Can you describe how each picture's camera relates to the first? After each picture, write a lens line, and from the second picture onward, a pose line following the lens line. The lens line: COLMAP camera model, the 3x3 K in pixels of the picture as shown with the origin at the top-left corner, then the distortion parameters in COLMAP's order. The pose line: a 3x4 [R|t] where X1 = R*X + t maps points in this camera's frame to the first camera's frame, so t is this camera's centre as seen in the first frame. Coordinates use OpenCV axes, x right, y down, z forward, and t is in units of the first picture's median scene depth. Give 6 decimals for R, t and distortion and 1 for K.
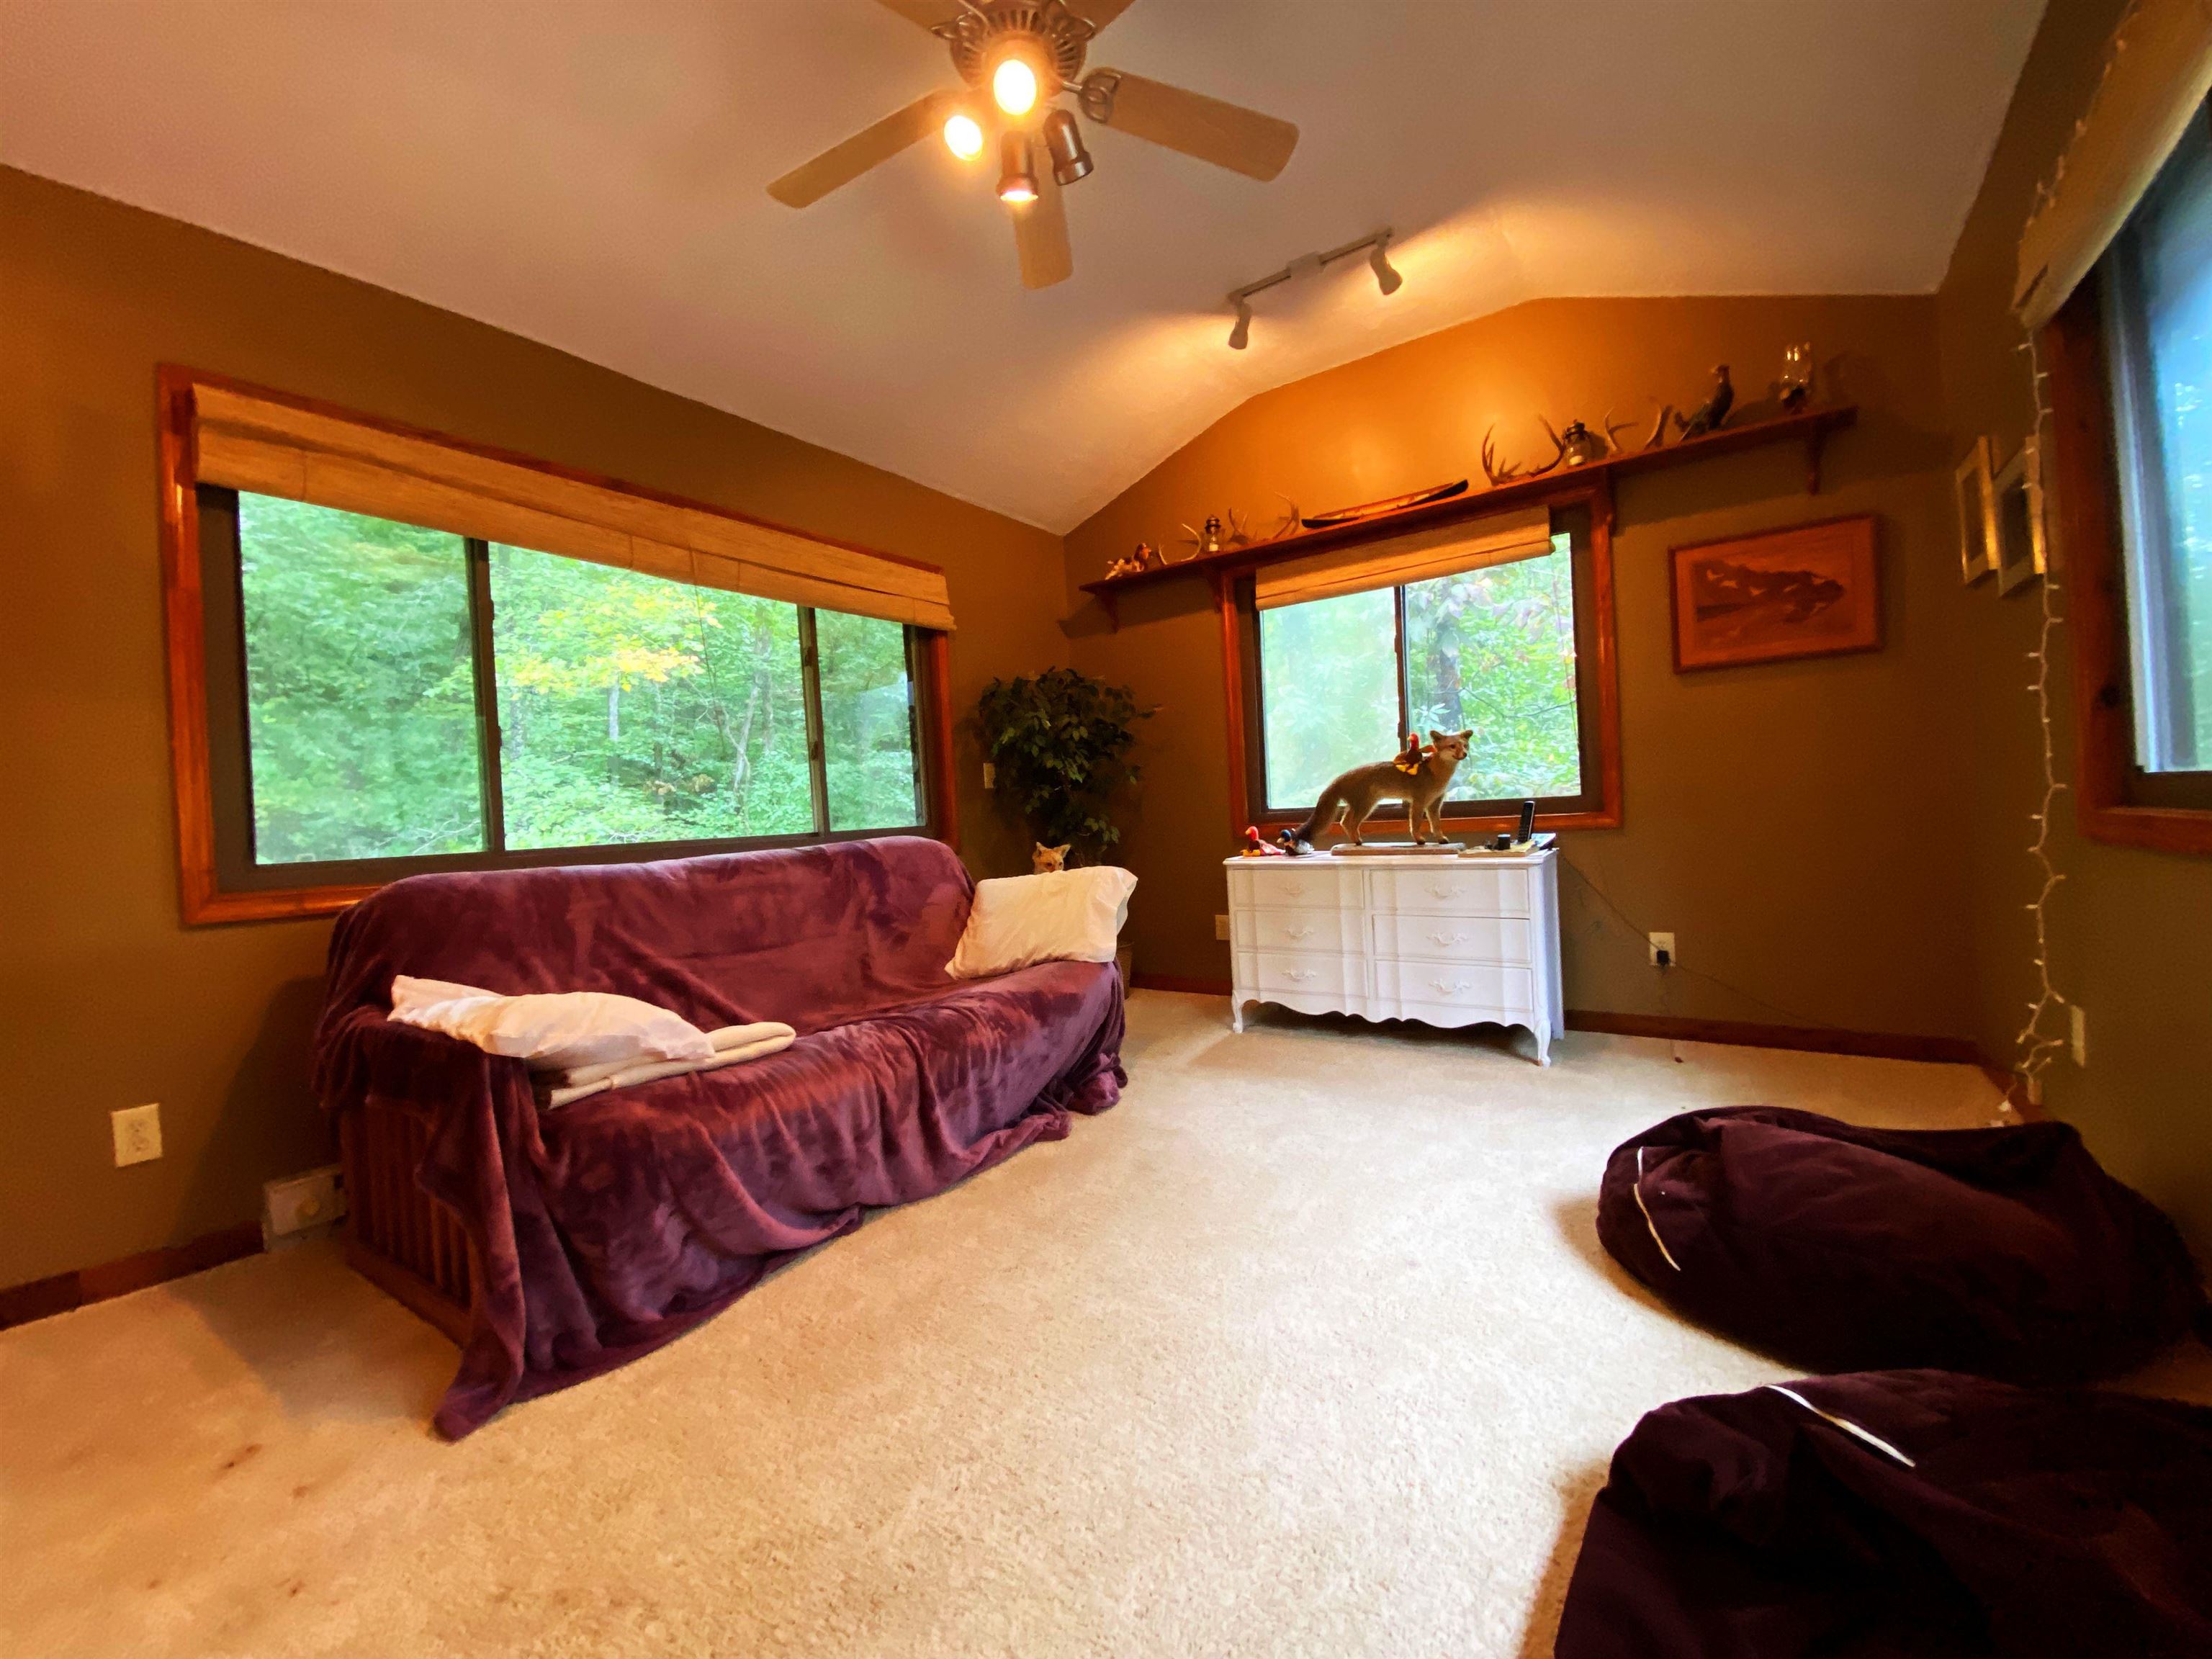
lens RADIAL K [[898.3, 0, 1095.4], [0, 898.3, 823.0], [0, 0, 1]] dist [0.012548, -0.017459]
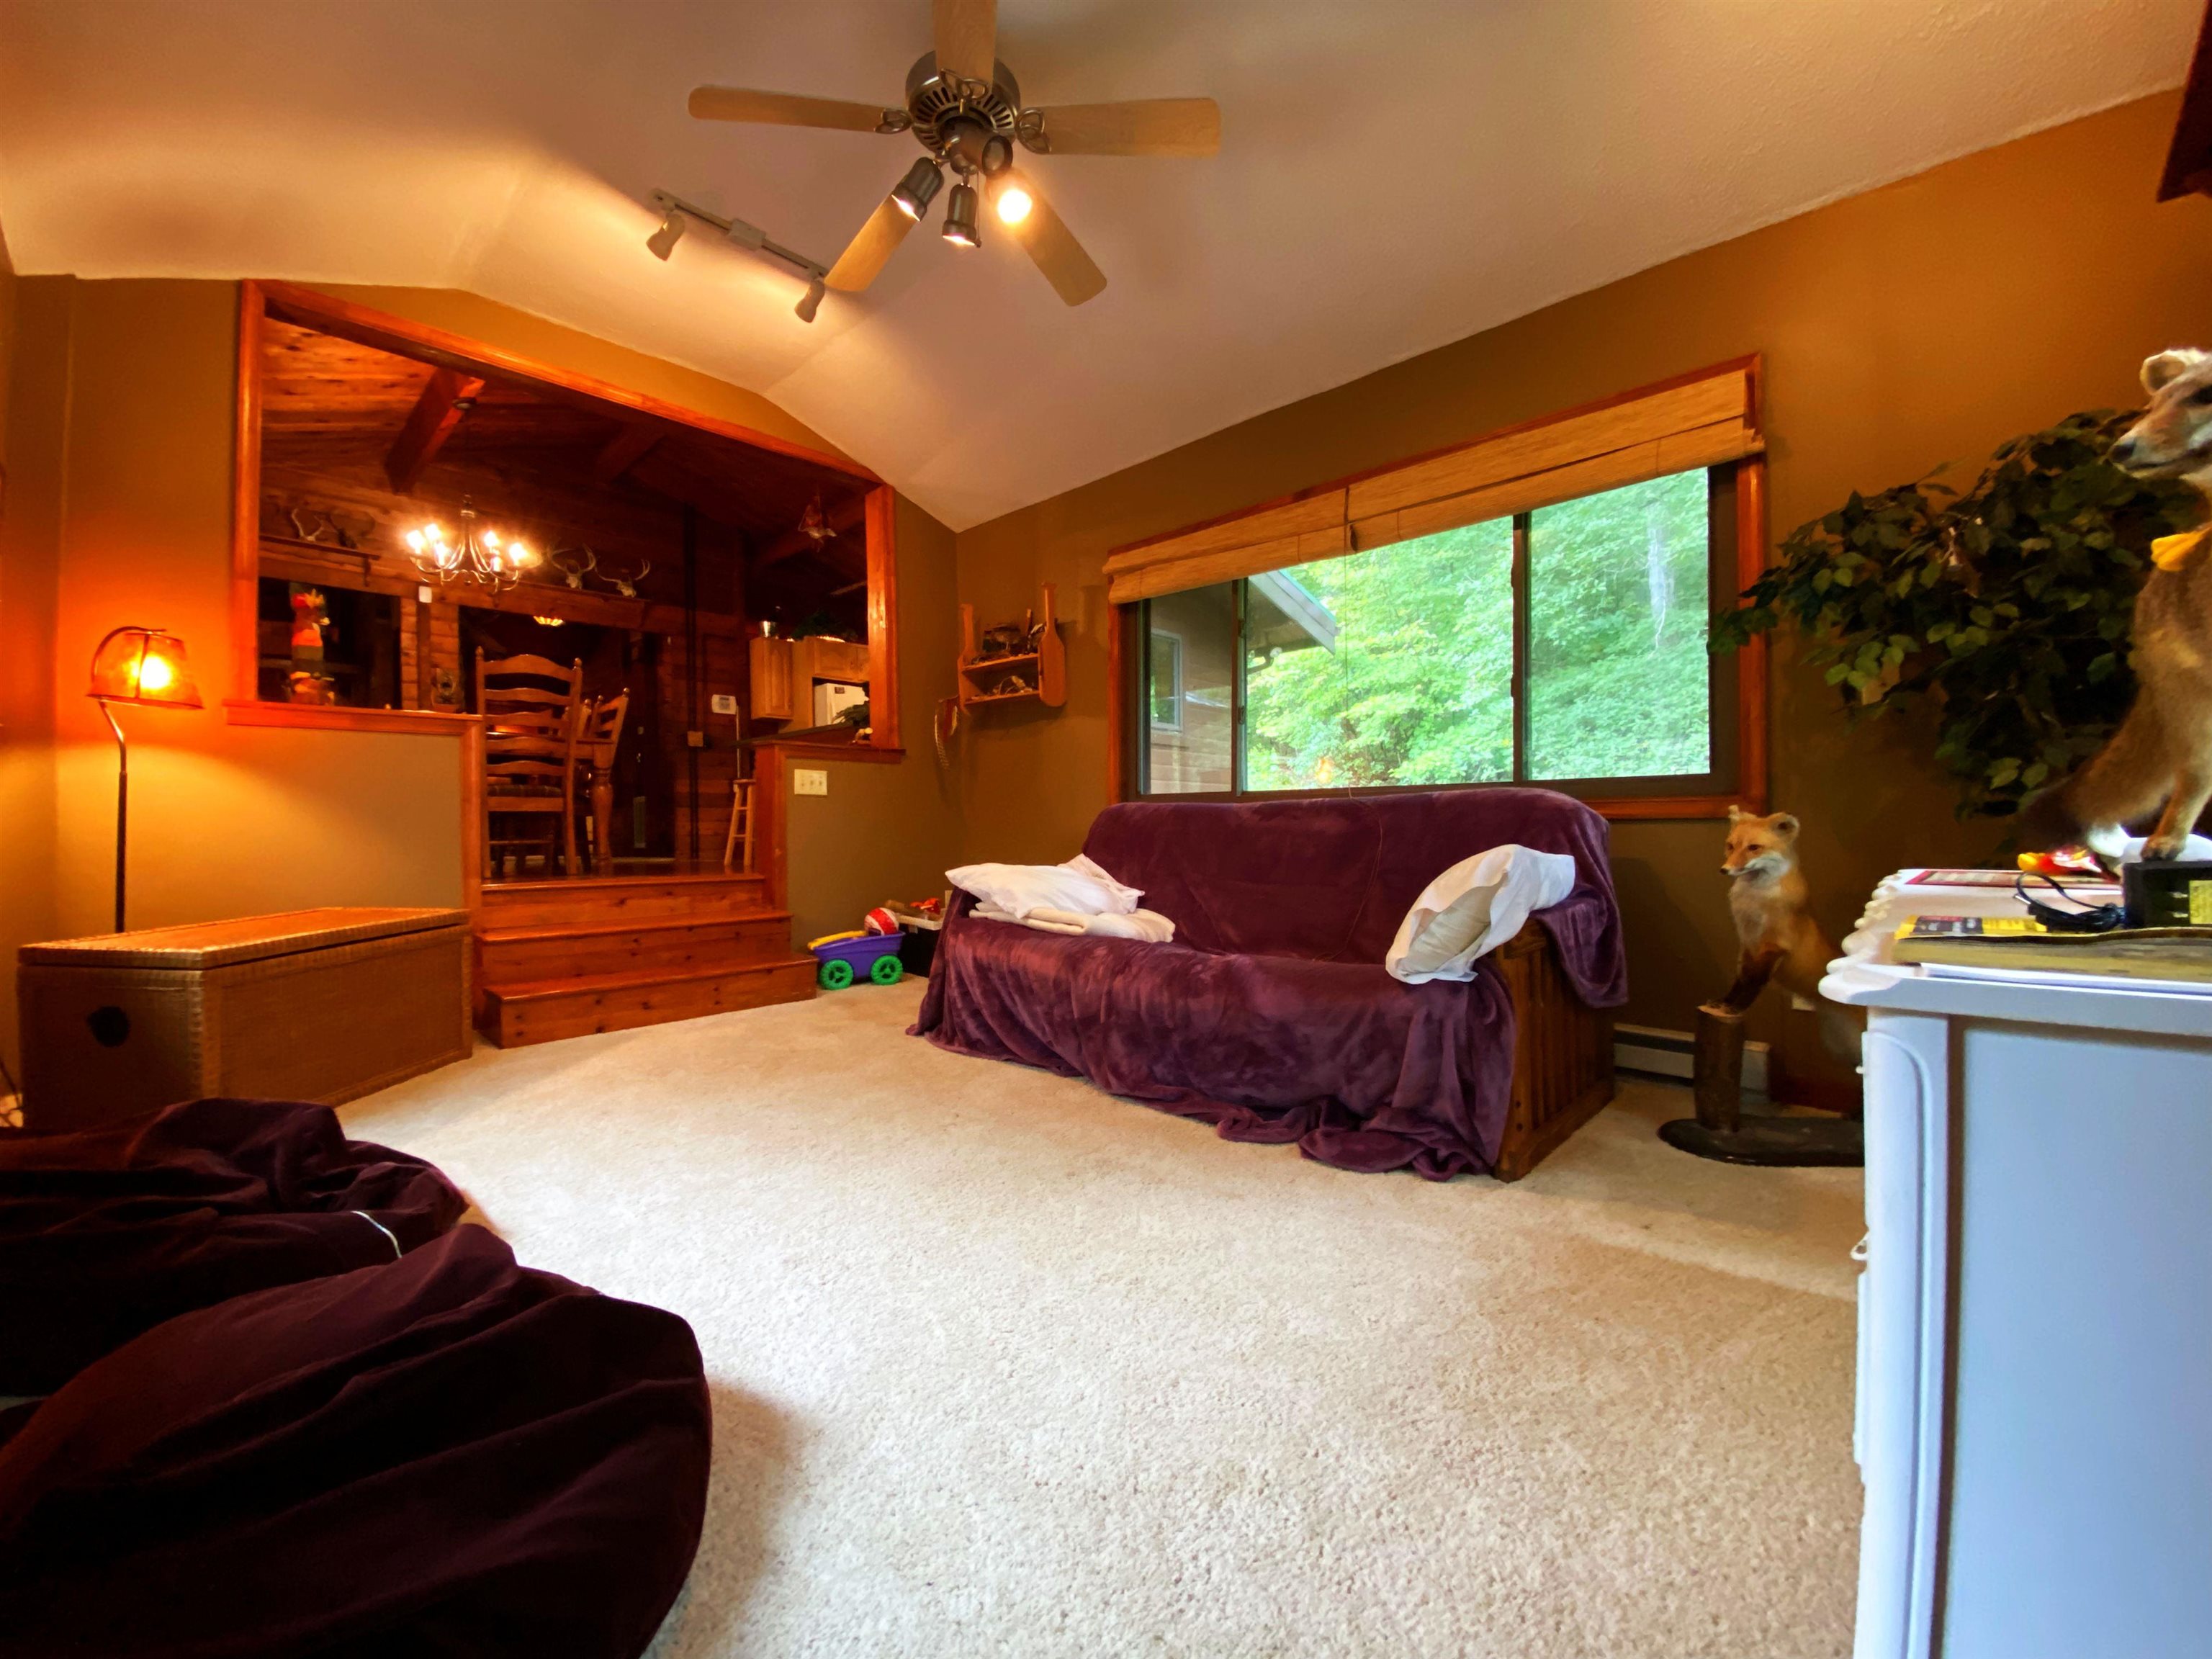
lens RADIAL K [[898.3, 0, 1095.4], [0, 898.3, 823.0], [0, 0, 1]] dist [0.012548, -0.017459]
pose [[-0.181154, 0.062239, -0.981483, 0.683734], [0.013953, 0.998058, 0.060715, -0.007032], [0.983356, -0.002696, -0.181670, 0.860636]]
